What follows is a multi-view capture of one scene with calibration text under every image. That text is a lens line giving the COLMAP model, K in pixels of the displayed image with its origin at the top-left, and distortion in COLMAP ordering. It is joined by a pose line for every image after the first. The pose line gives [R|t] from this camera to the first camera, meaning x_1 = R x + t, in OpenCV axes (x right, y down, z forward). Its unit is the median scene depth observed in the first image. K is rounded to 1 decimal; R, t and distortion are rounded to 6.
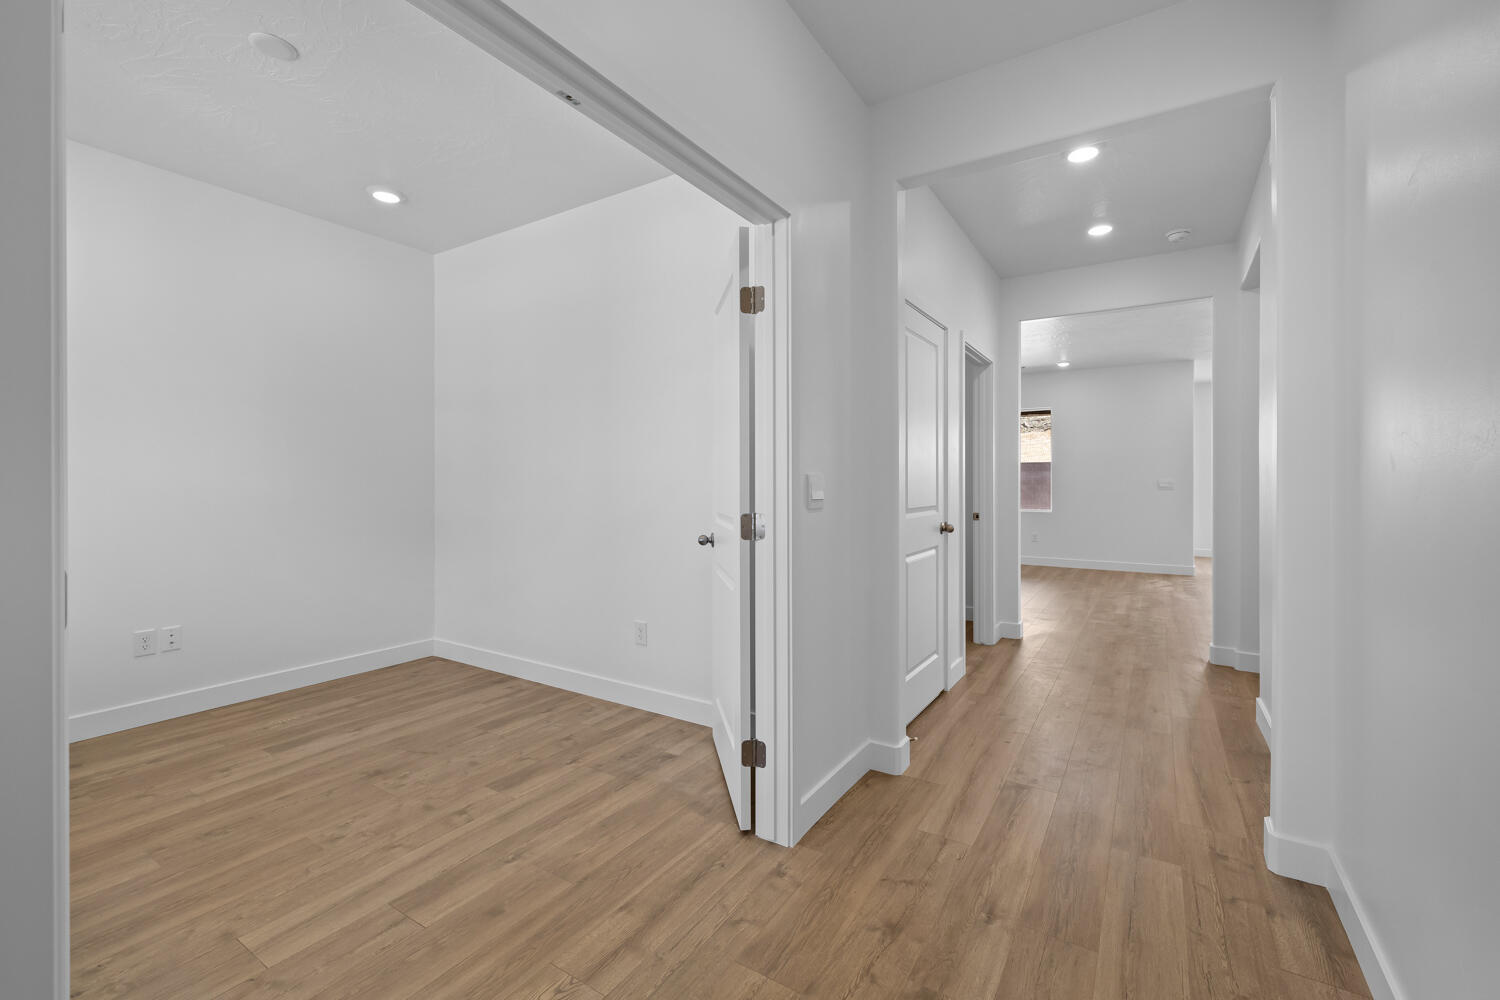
lens RADIAL K [[652.1, 0, 750.9], [0, 652.1, 491.5], [0, 0, 1]] dist [0.003498, -0.000411]
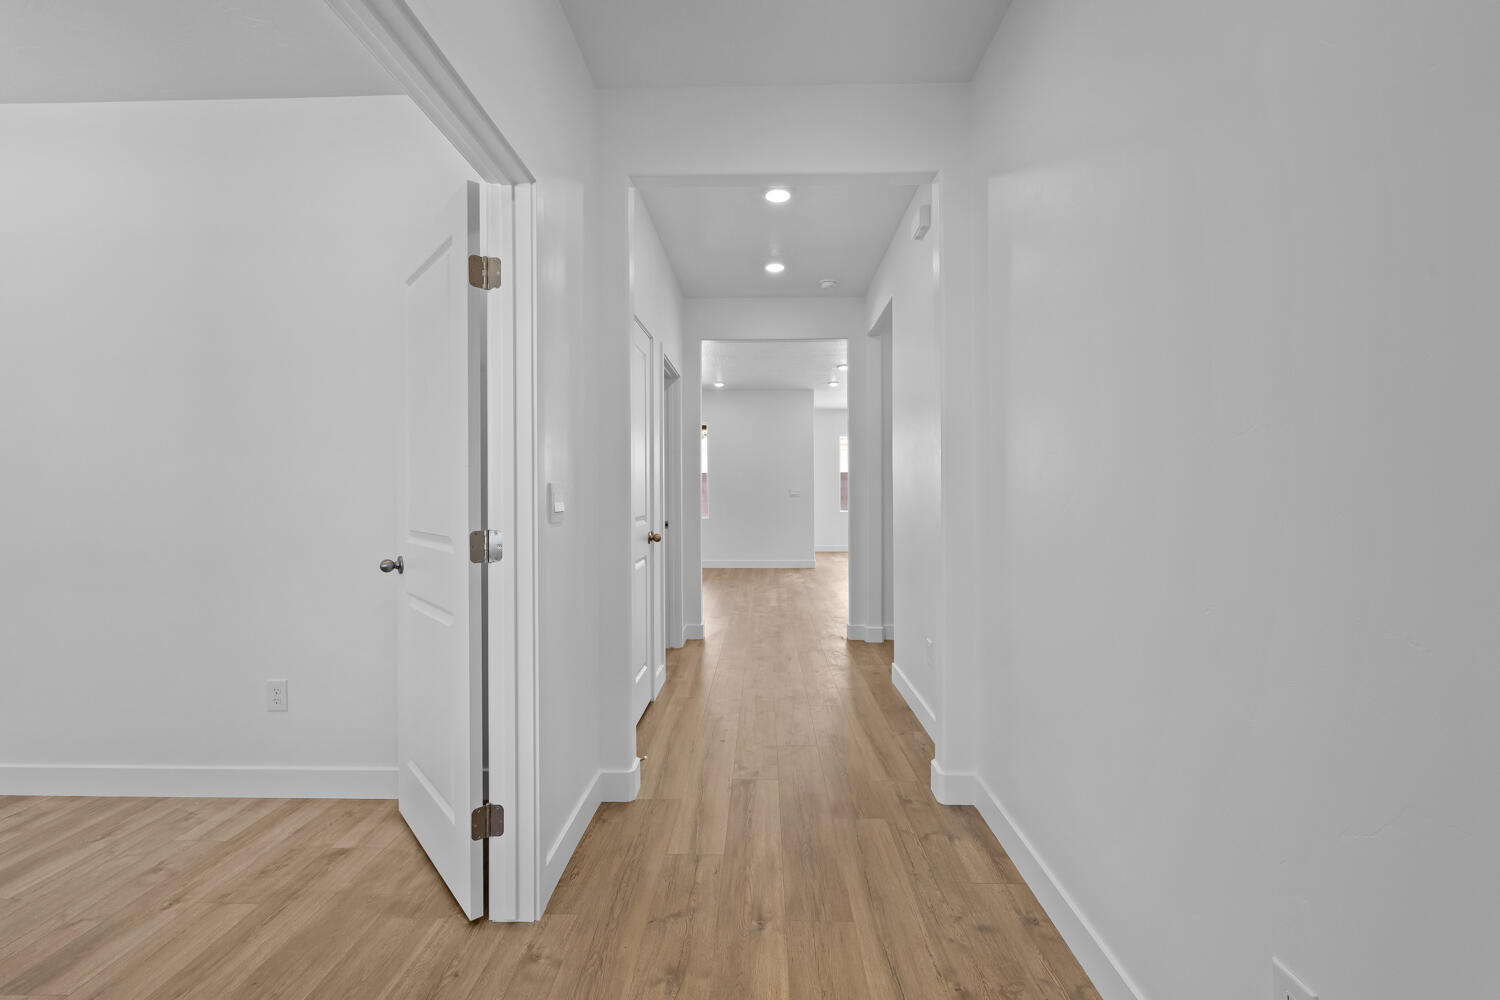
lens RADIAL K [[642.3, 0, 751.5], [0, 642.3, 493.0], [0, 0, 1]] dist [0.000572, 0.000075]
pose [[0.852053, -0.005916, 0.523422, -0.109090], [0.012522, 0.999880, -0.009082, -0.001632], [-0.523306, 0.014293, 0.852025, 0.104887]]
